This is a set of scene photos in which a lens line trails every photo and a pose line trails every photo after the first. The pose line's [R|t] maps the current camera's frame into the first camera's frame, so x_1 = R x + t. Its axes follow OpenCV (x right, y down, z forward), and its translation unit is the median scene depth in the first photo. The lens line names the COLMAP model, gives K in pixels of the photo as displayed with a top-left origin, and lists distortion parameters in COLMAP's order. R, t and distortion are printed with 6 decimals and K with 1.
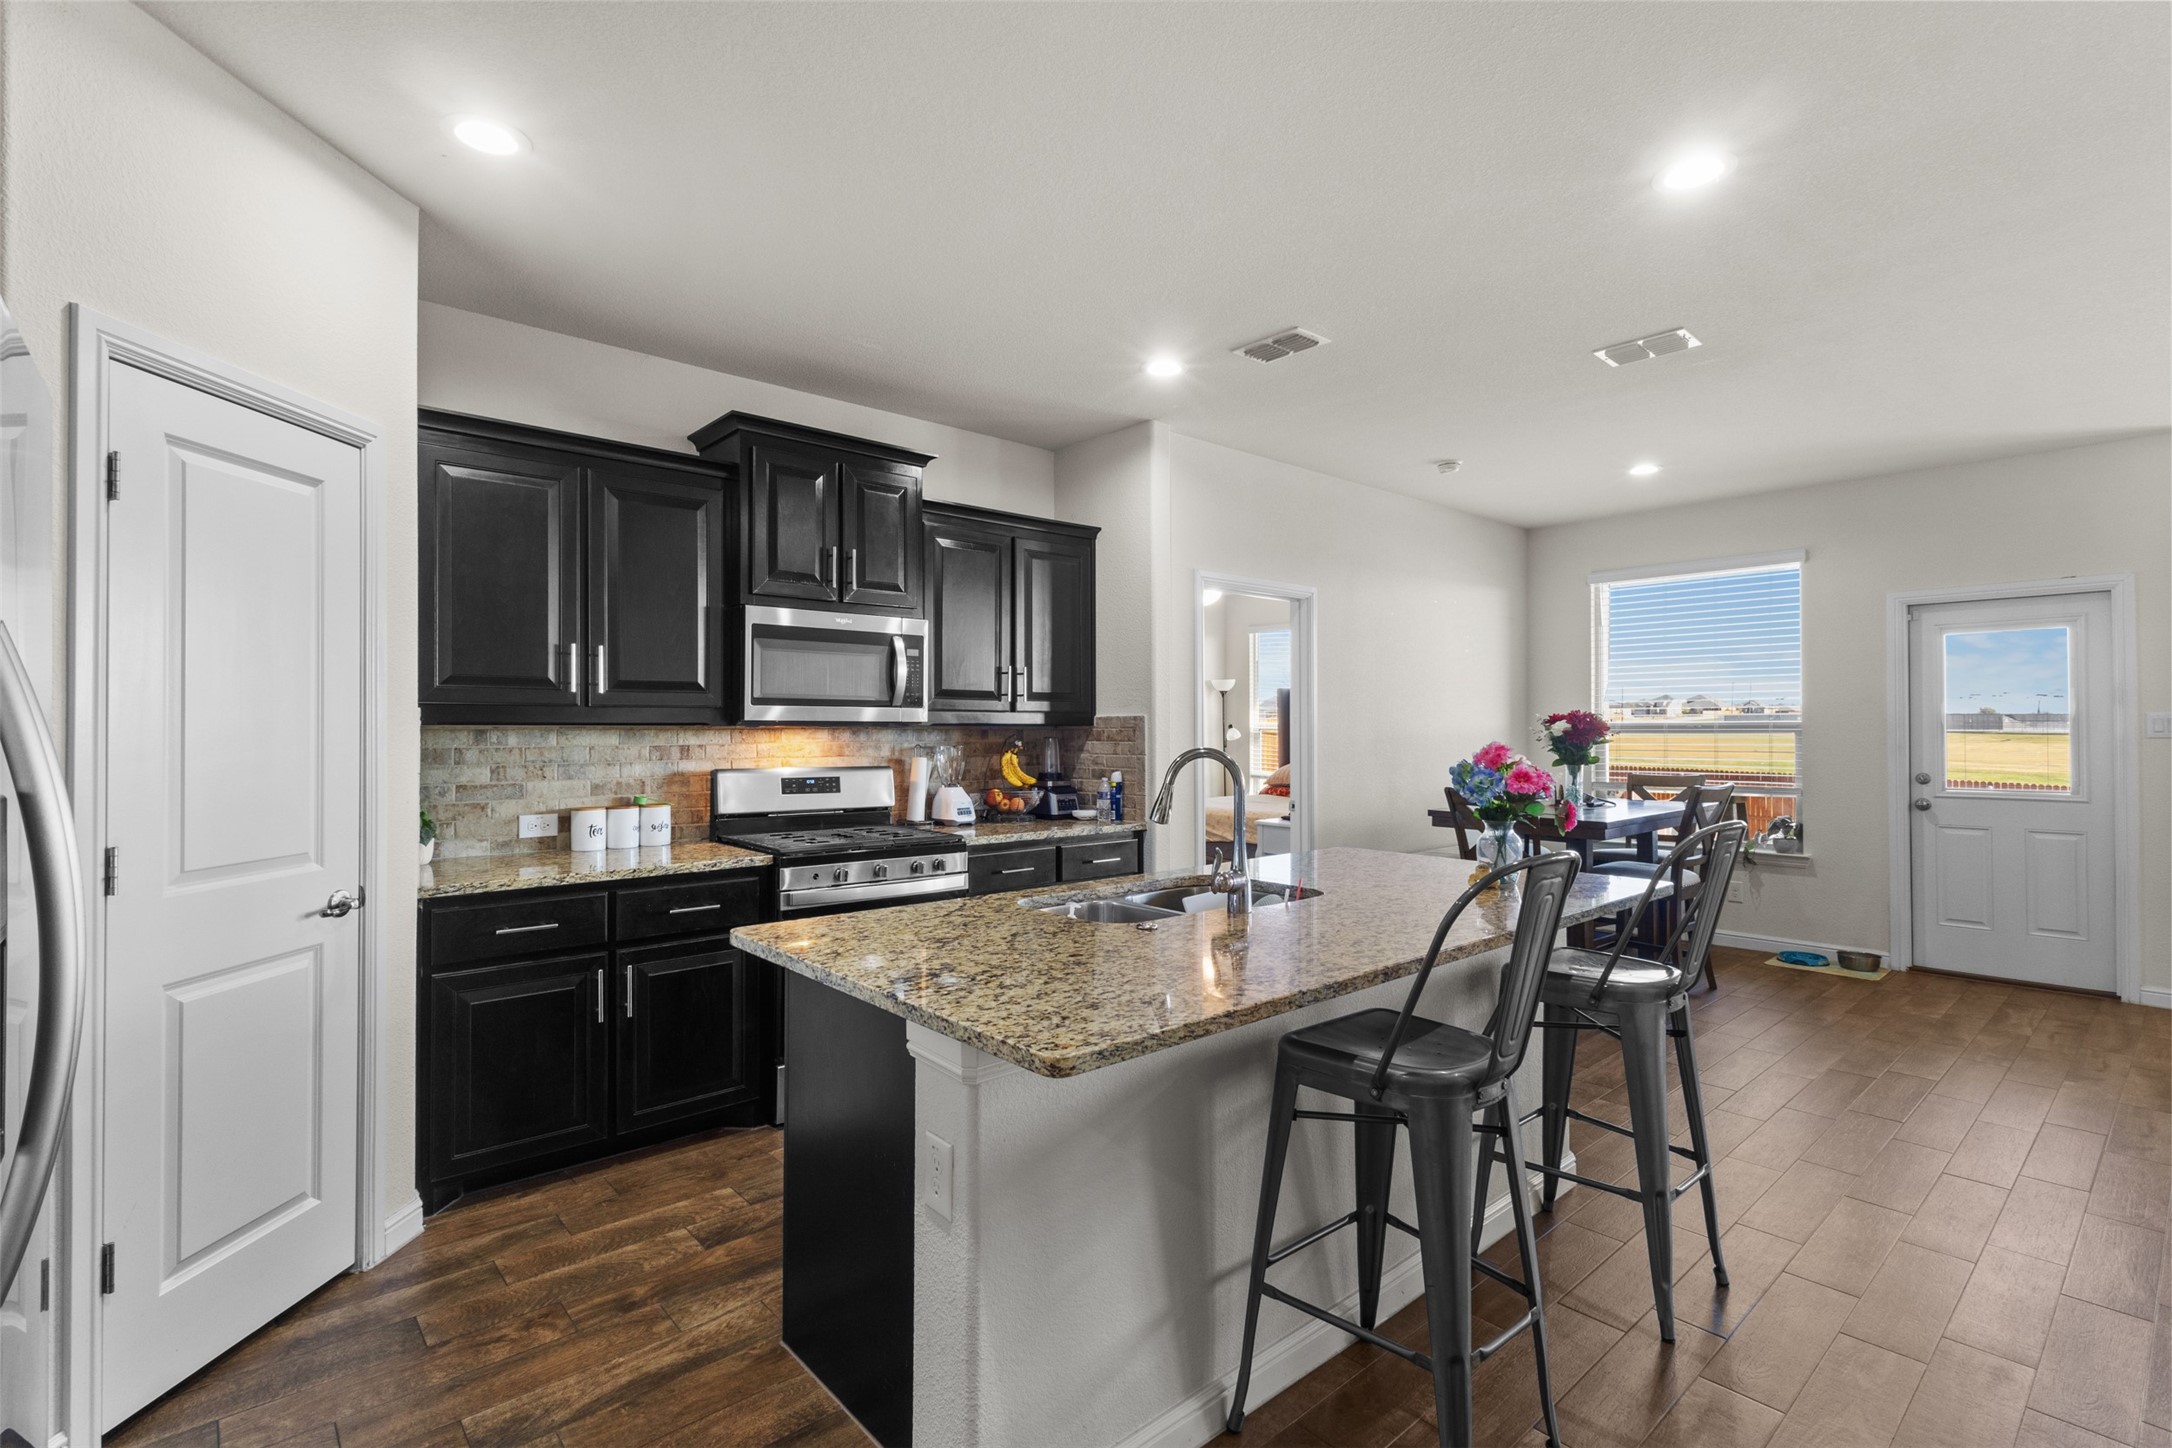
lens RADIAL K [[1005.9, 0, 1090.1], [0, 1005.9, 717.0], [0, 0, 1]] dist [0.005101, 0.000023]
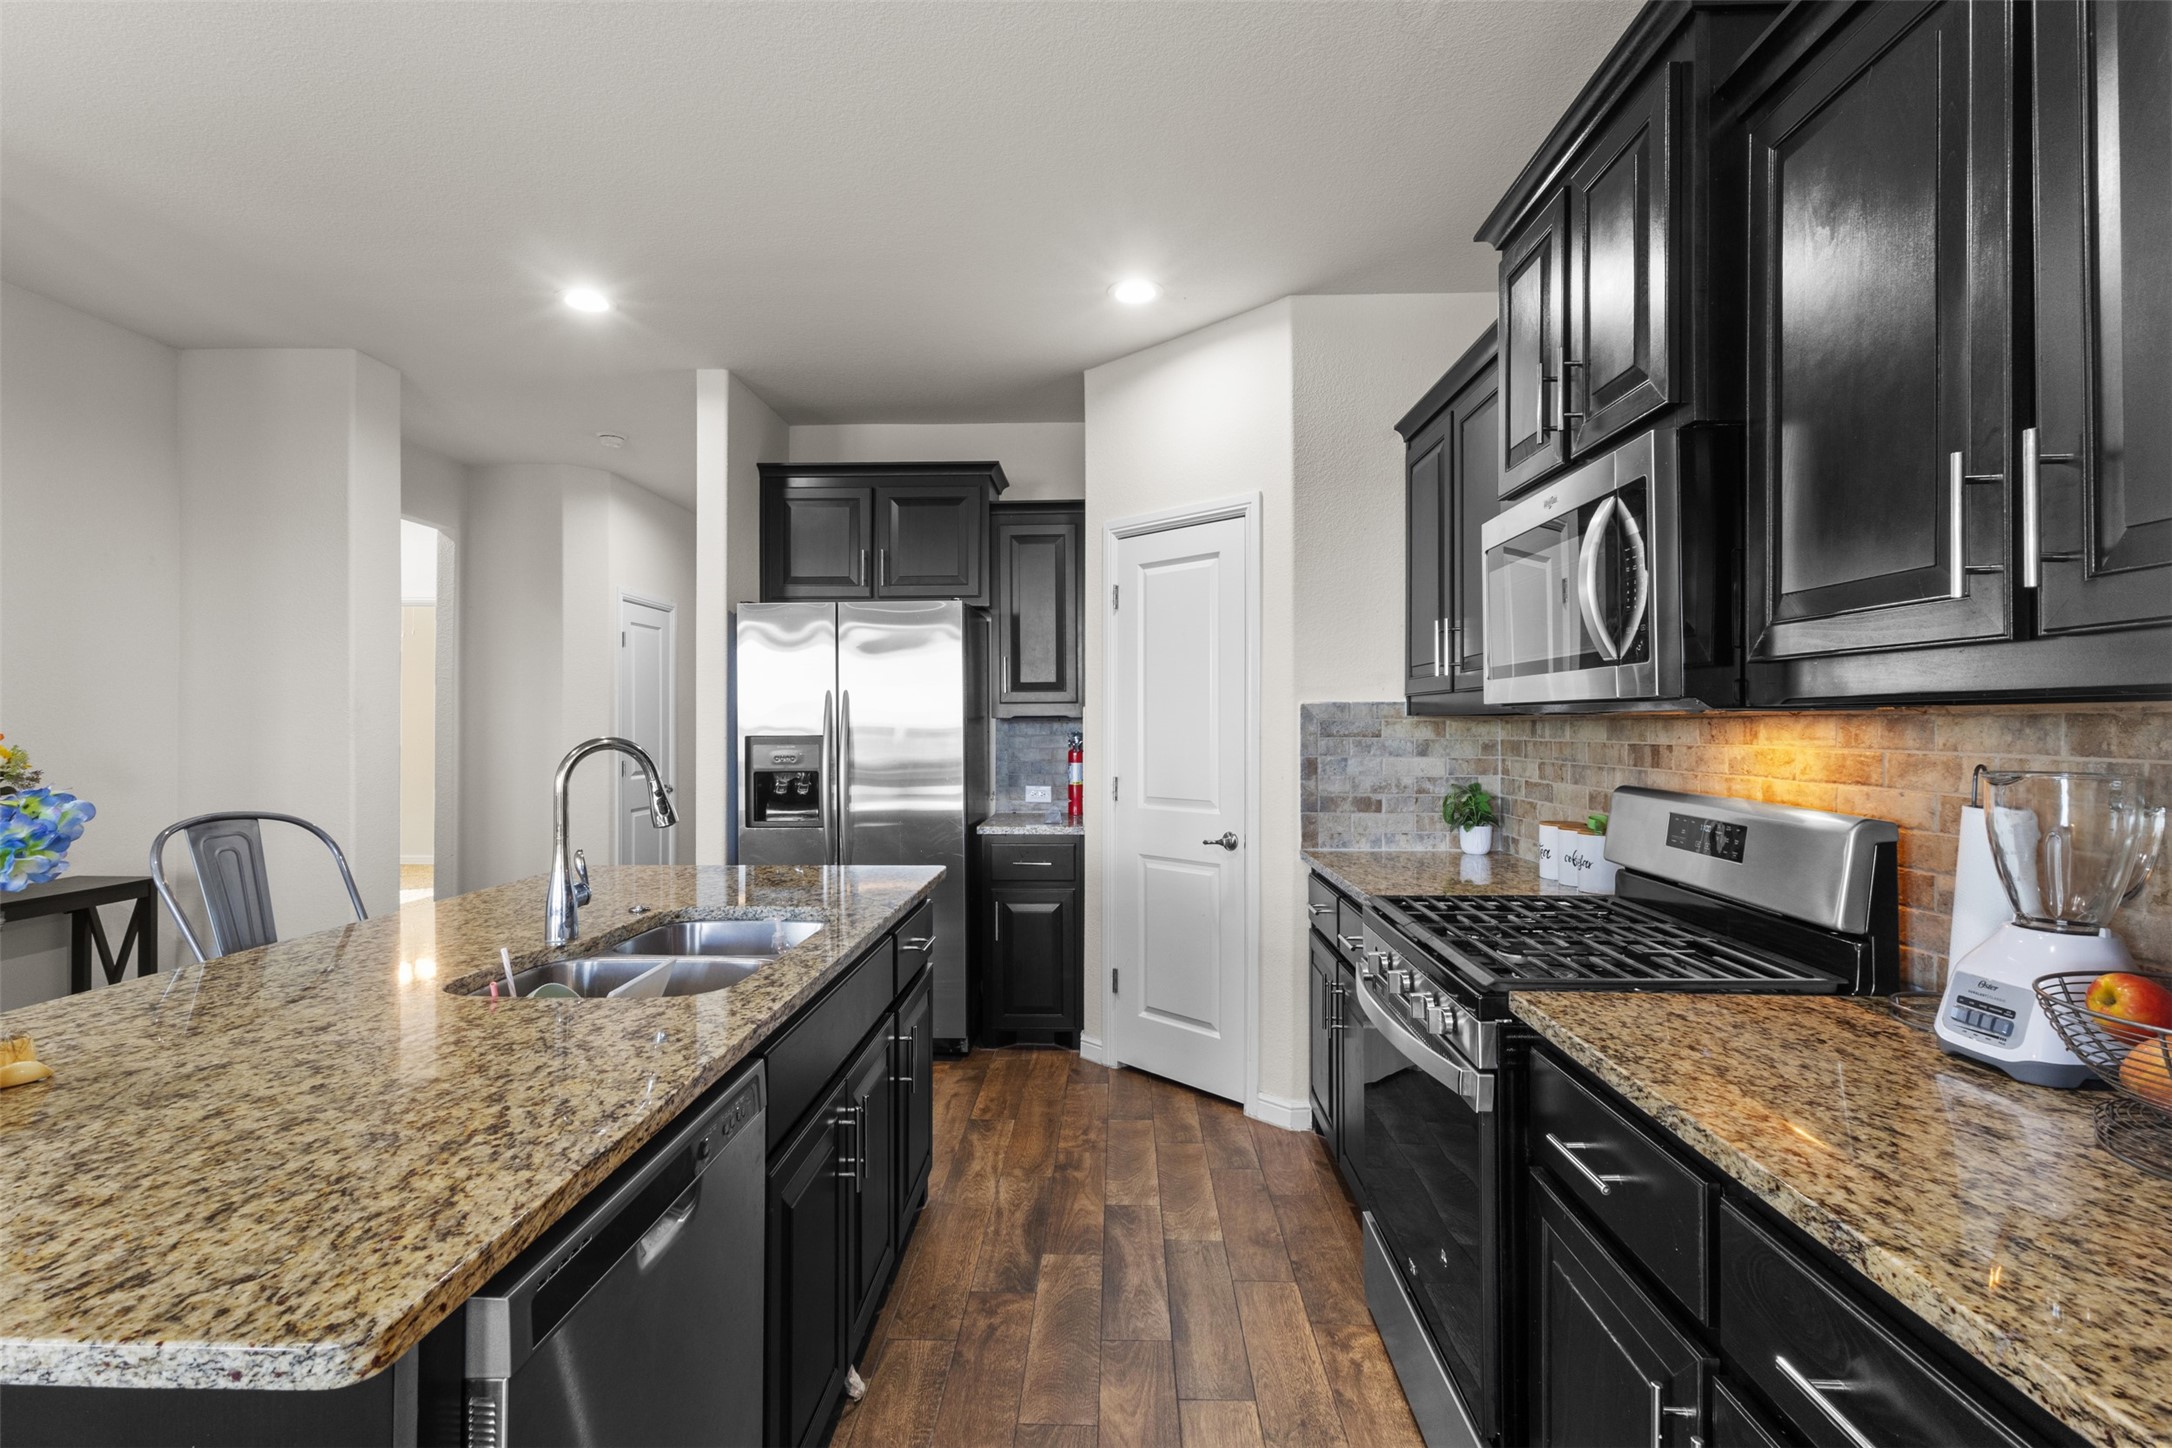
lens RADIAL K [[1005.9, 0, 1088.4], [0, 1005.9, 717.6], [0, 0, 1]] dist [0.005101, 0.000023]
pose [[-0.681973, -0.004841, -0.731361, 0.261319], [0.009274, 0.999840, -0.015266, 0.016893], [0.731318, -0.017193, -0.681819, 1.105327]]
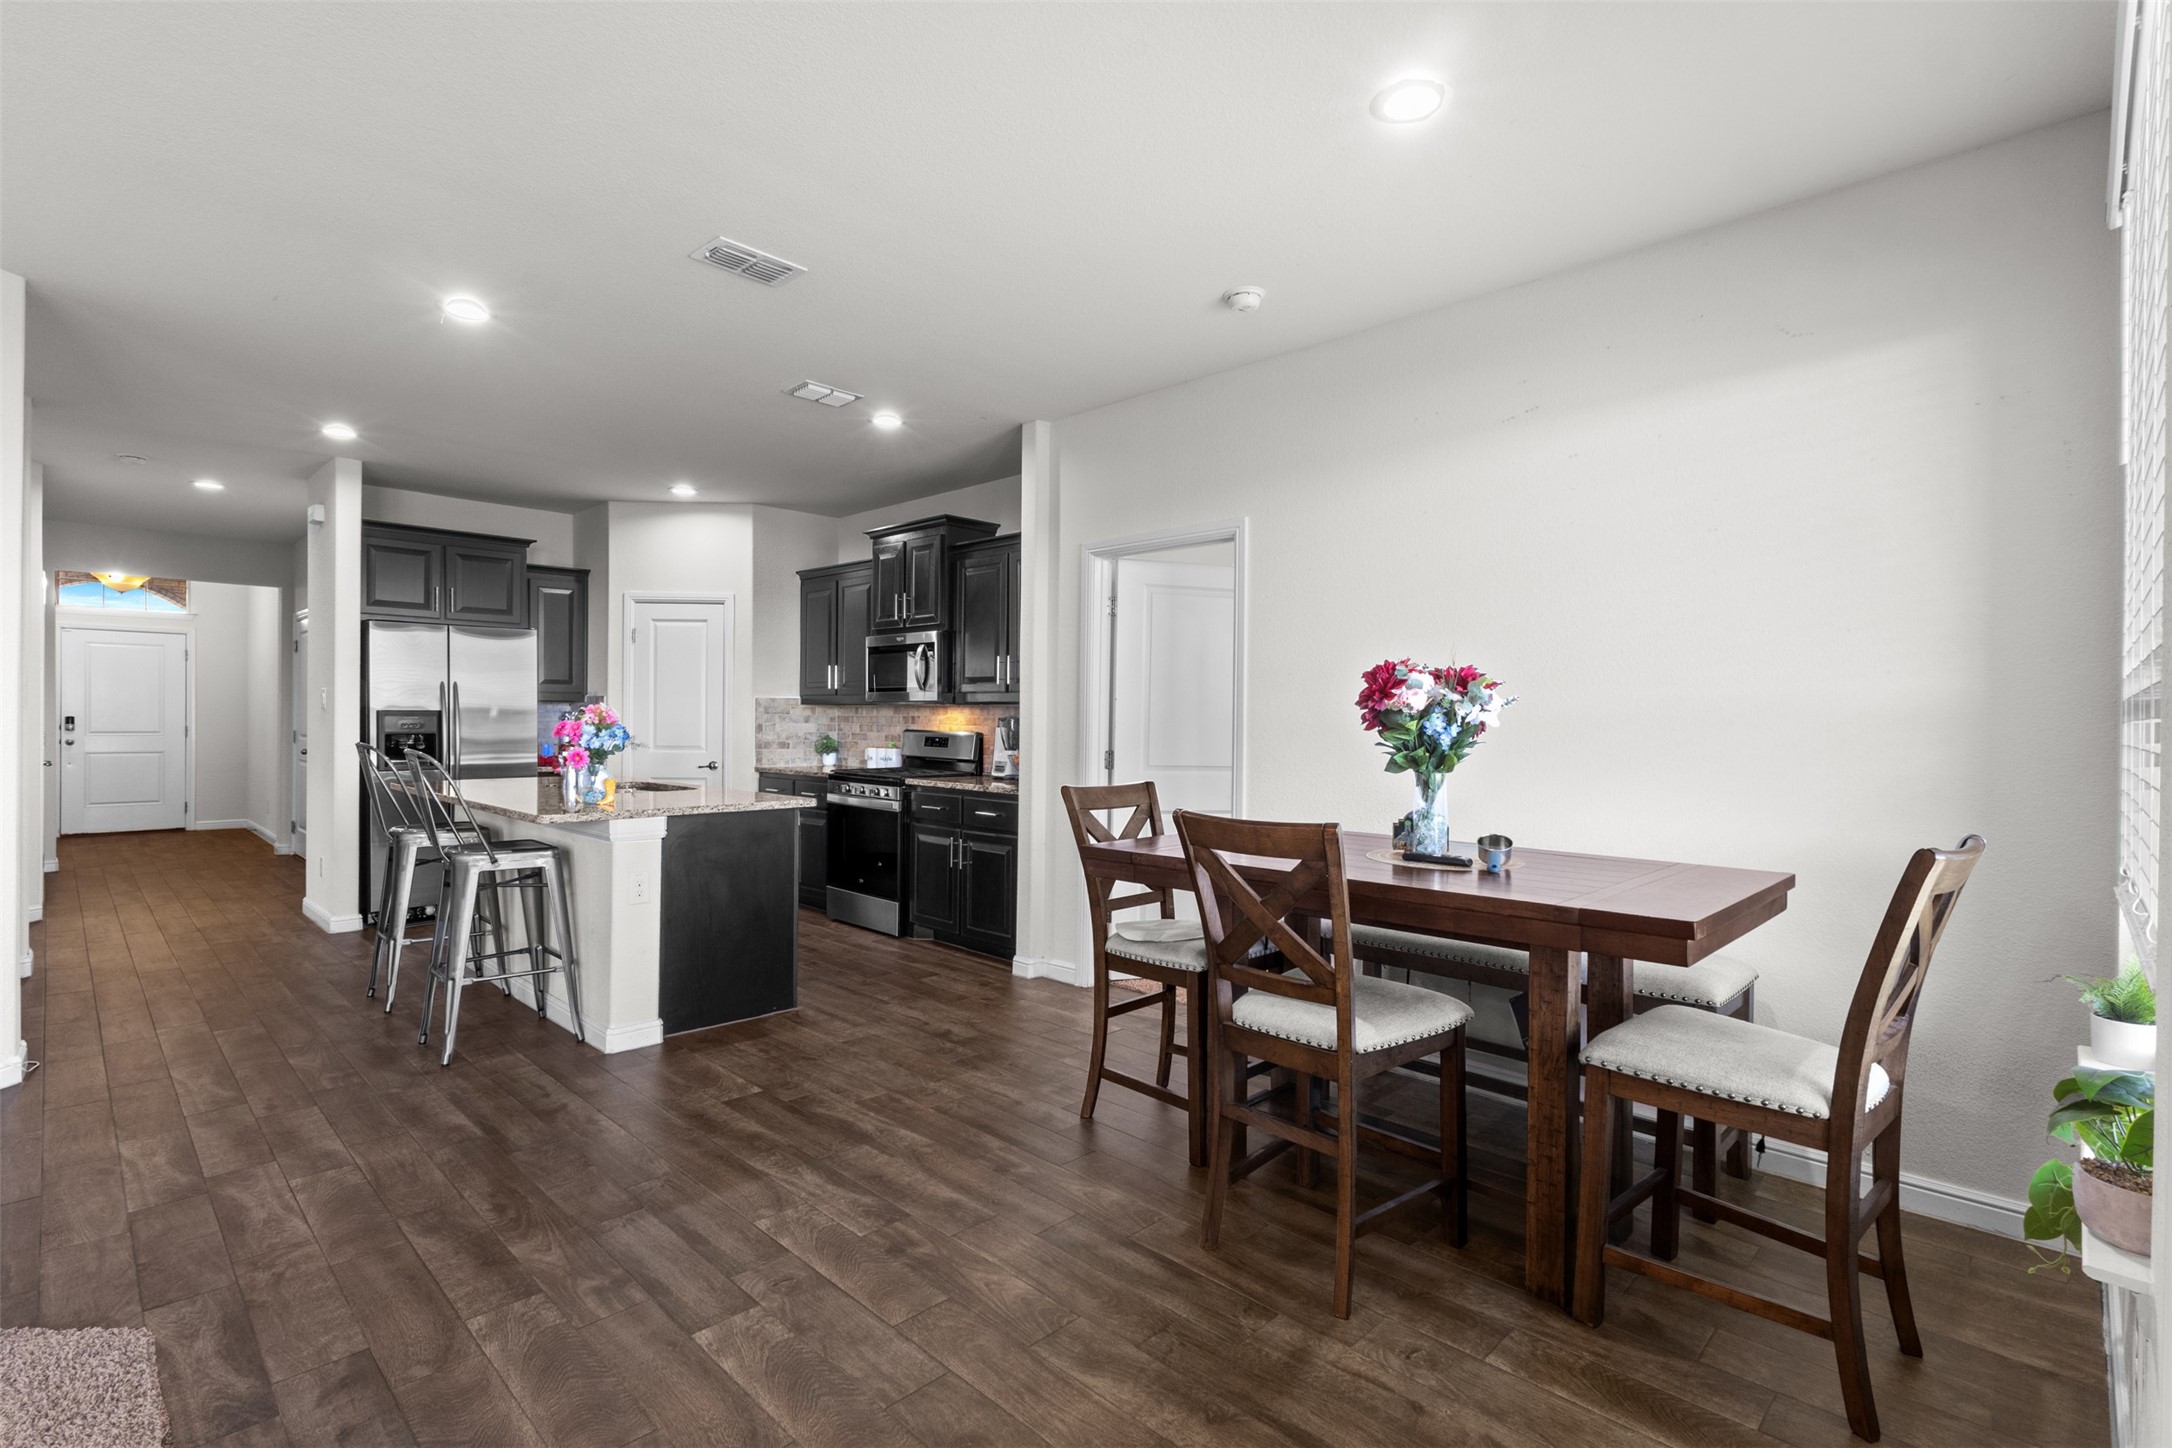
lens RADIAL K [[1005.9, 0, 1080.7], [0, 1005.9, 727.4], [0, 0, 1]] dist [0.005101, 0.000023]
pose [[0.073001, 0.009377, -0.997288, 1.311137], [0.002349, 0.999951, 0.009574, 0.030234], [0.997329, -0.003041, 0.072976, 1.105284]]
